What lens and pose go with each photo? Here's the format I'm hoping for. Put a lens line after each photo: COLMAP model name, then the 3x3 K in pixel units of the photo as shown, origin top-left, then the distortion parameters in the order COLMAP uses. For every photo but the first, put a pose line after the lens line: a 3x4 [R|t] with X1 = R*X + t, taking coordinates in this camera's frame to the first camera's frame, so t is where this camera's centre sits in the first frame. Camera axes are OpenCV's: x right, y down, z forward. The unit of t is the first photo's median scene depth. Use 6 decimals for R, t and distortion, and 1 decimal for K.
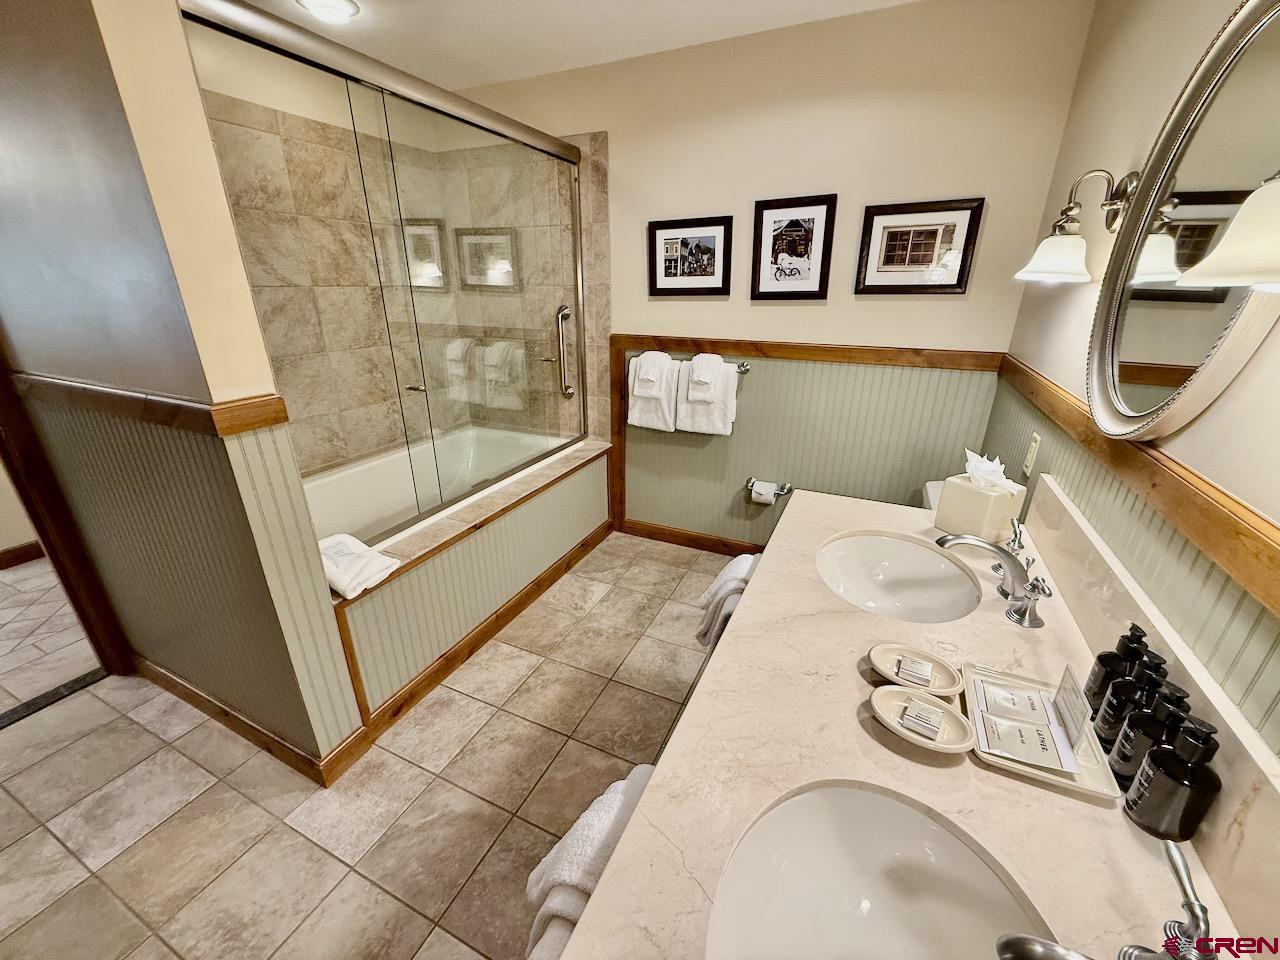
lens RADIAL K [[508.1, 0, 641.5], [0, 508.1, 482.4], [0, 0, 1]] dist [-0.000718, 0.000400]
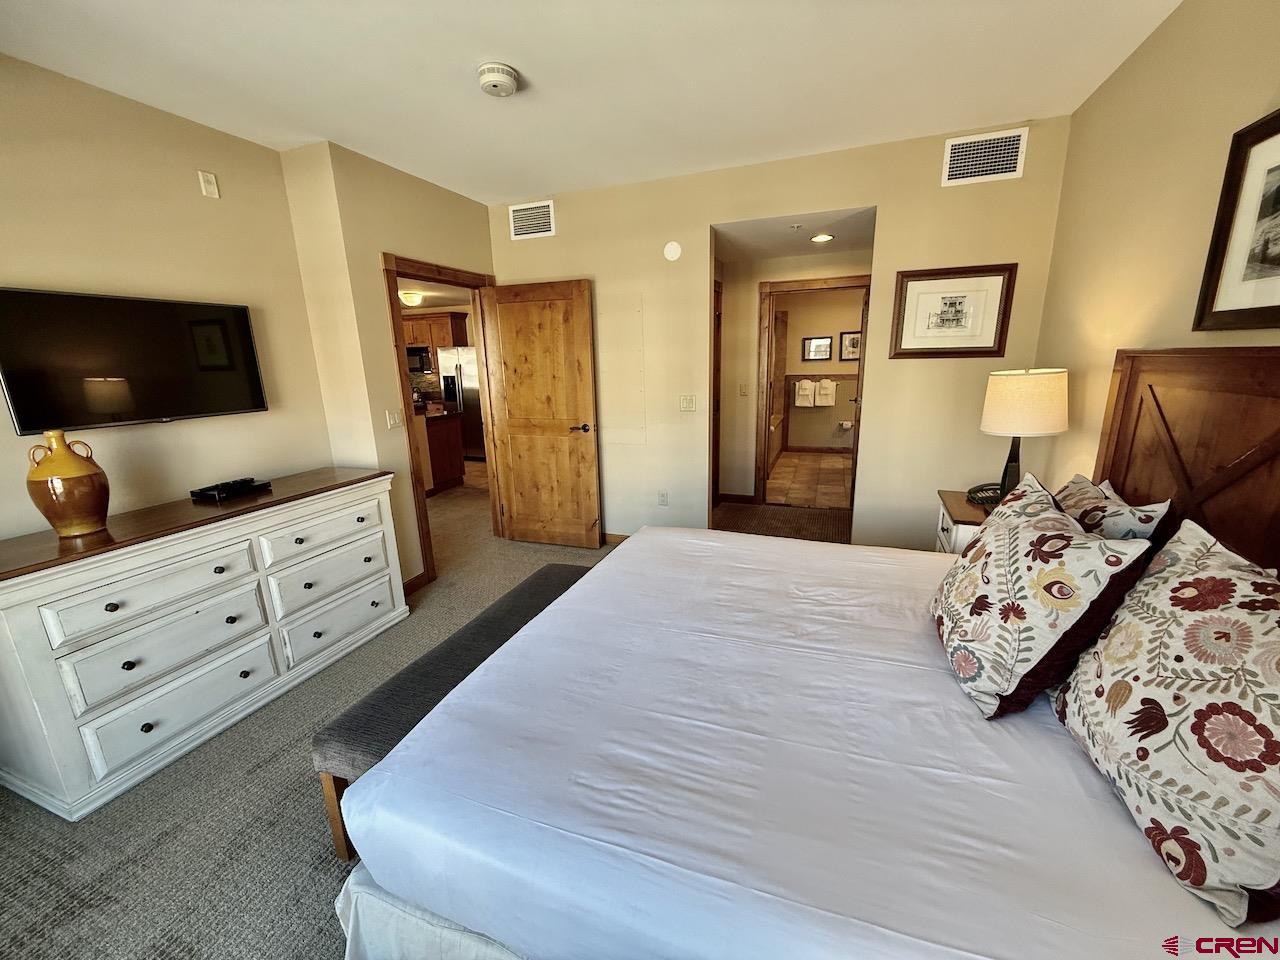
lens RADIAL K [[508.1, 0, 639.9], [0, 508.1, 480.9], [0, 0, 1]] dist [-0.000718, 0.000400]
pose [[0.996739, -0.048153, 0.064744, -1.198502], [0.056404, 0.989599, -0.132331, 0.684646], [-0.057698, 0.135551, 0.989089, -1.844099]]
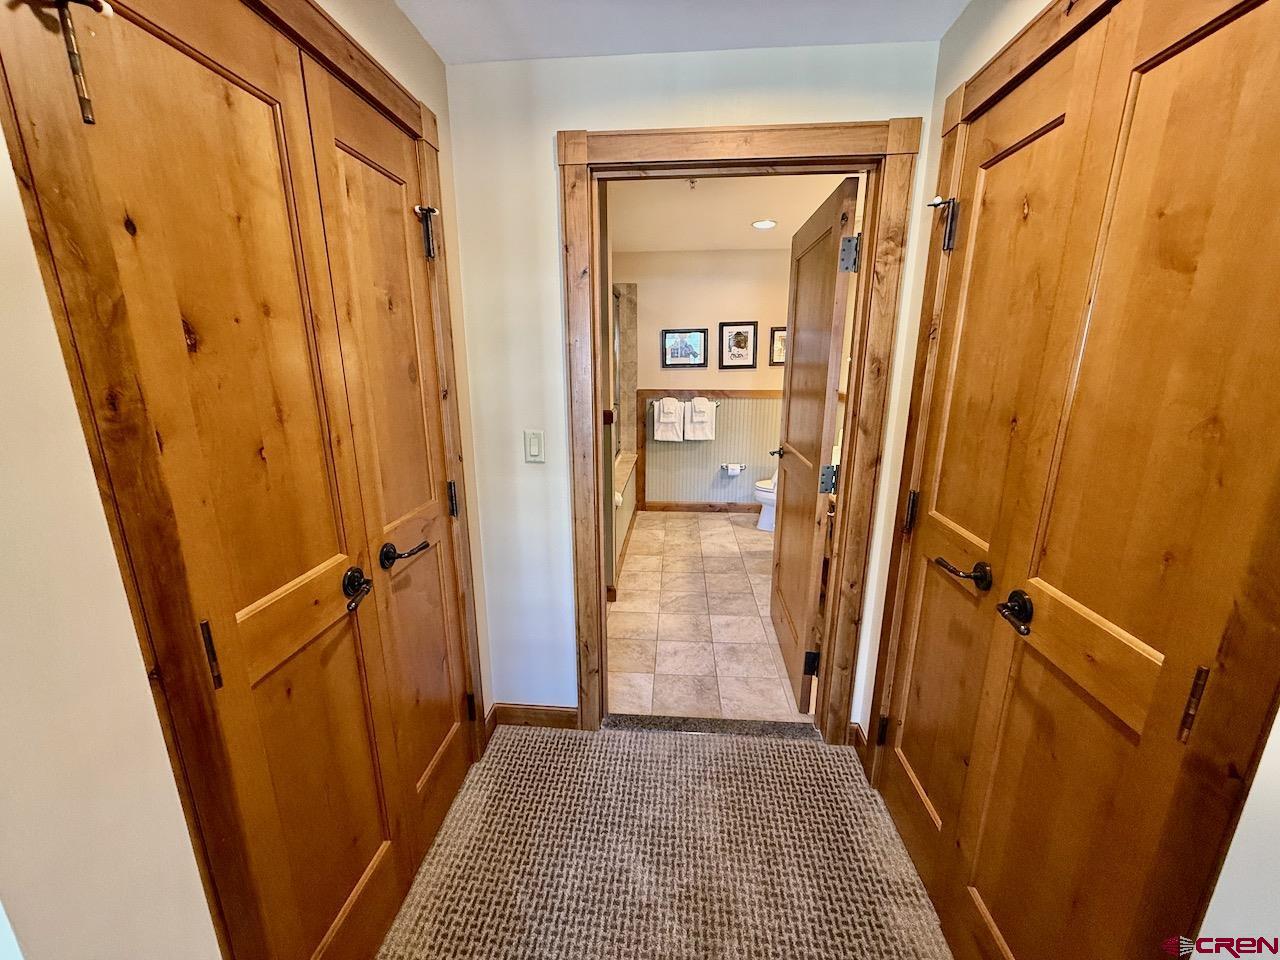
lens RADIAL K [[508.1, 0, 639.7], [0, 508.1, 483.1], [0, 0, 1]] dist [-0.000718, 0.000400]
pose [[0.936385, -0.090148, 0.339200, -0.747103], [0.132716, 0.985638, -0.104421, 0.227026], [-0.324915, 0.142796, 0.934901, -0.640453]]
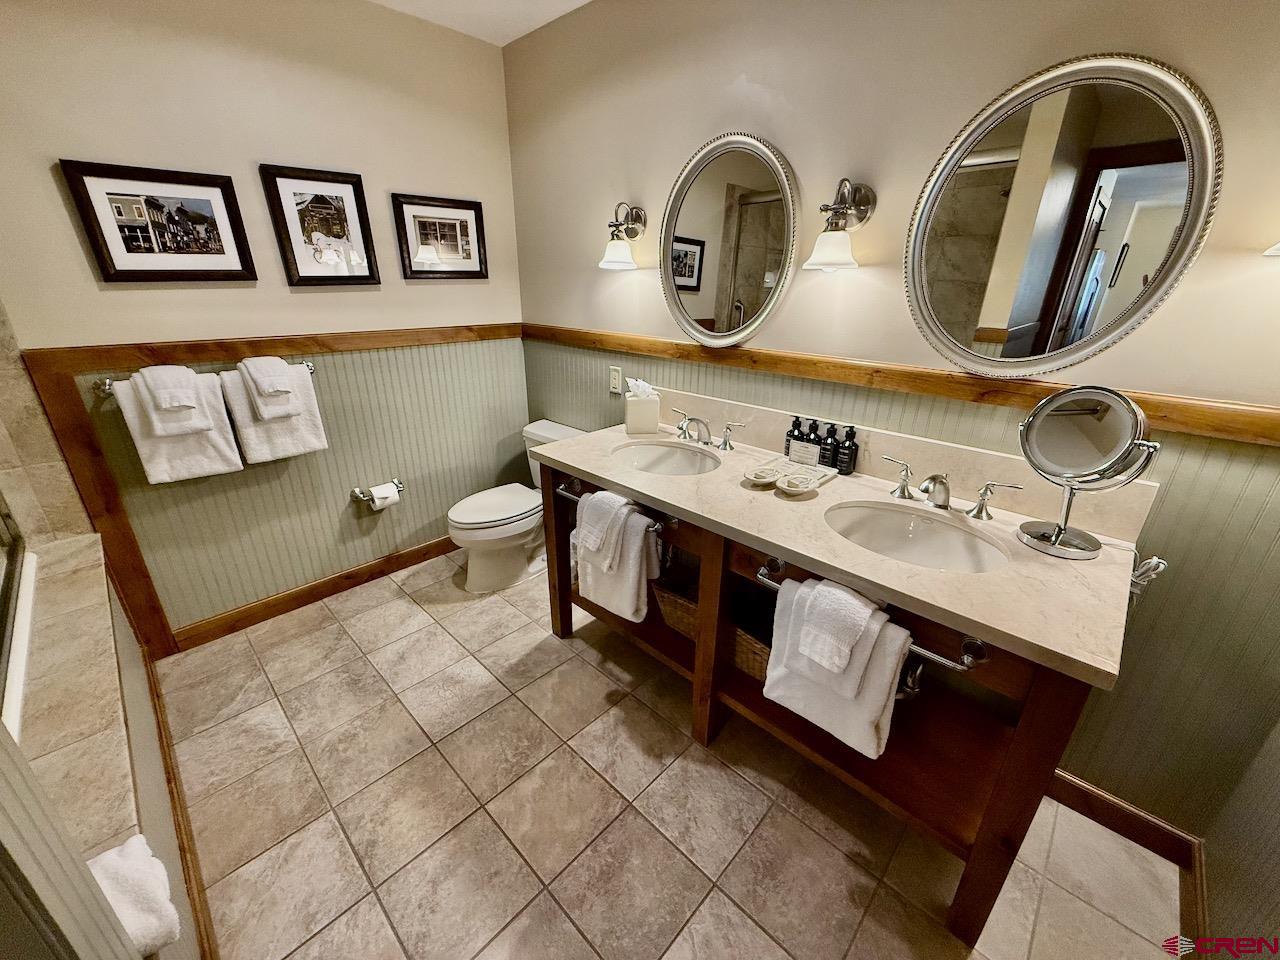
lens RADIAL K [[508.1, 0, 637.5], [0, 508.1, 481.2], [0, 0, 1]] dist [-0.000718, 0.000400]
pose [[0.325310, -0.348800, 0.878927, -0.430119], [0.334114, 0.911928, 0.238233, -0.074131], [-0.884613, 0.216163, 0.413198, 0.216750]]
